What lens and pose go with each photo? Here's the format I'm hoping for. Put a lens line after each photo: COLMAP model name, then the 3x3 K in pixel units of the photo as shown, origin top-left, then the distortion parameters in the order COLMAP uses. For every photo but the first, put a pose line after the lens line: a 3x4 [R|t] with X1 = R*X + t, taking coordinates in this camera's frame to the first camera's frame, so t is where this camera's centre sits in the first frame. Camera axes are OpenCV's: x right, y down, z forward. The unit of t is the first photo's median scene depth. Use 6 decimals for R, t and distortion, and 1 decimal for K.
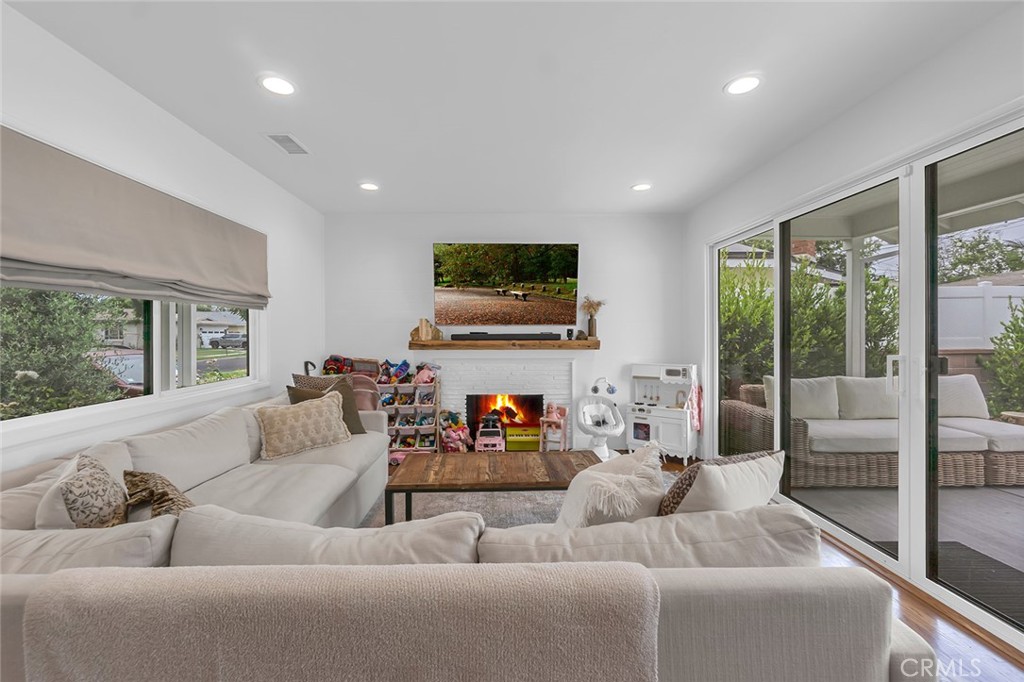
lens RADIAL K [[446.6, 0, 512.4], [0, 446.6, 335.0], [0, 0, 1]] dist [0.004264, 0.000826]
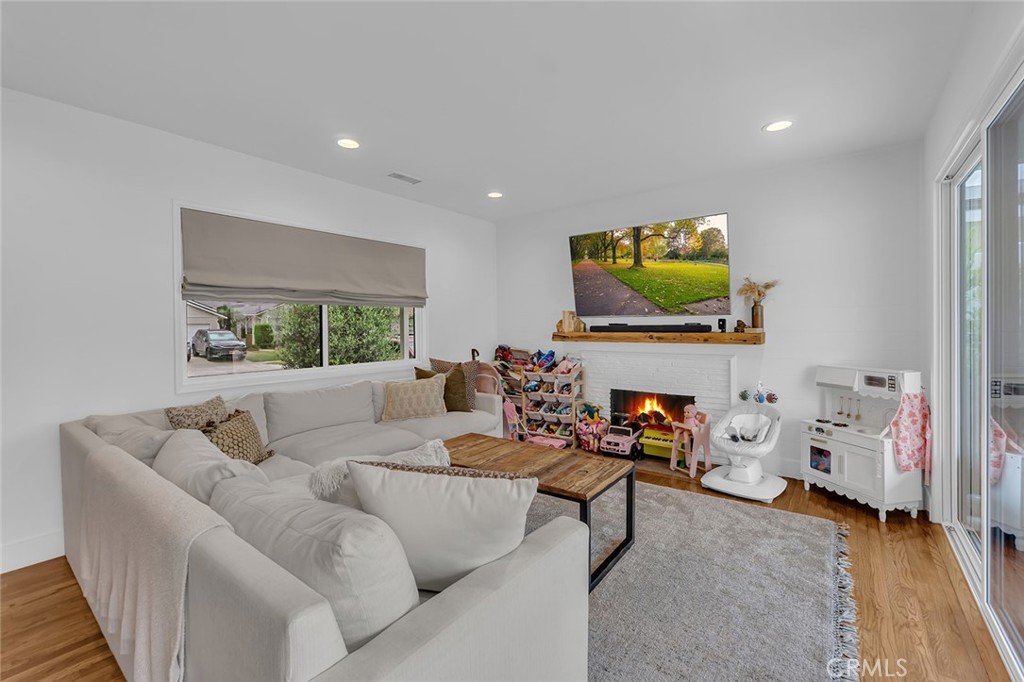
lens RADIAL K [[447.2, 0, 508.8], [0, 447.2, 333.5], [0, 0, 1]] dist [-0.002335, 0.000177]
pose [[0.775673, 0.006938, -0.631097, 0.352857], [0.003348, 0.999880, 0.015106, -0.000502], [0.631126, -0.013830, 0.775557, 0.125198]]
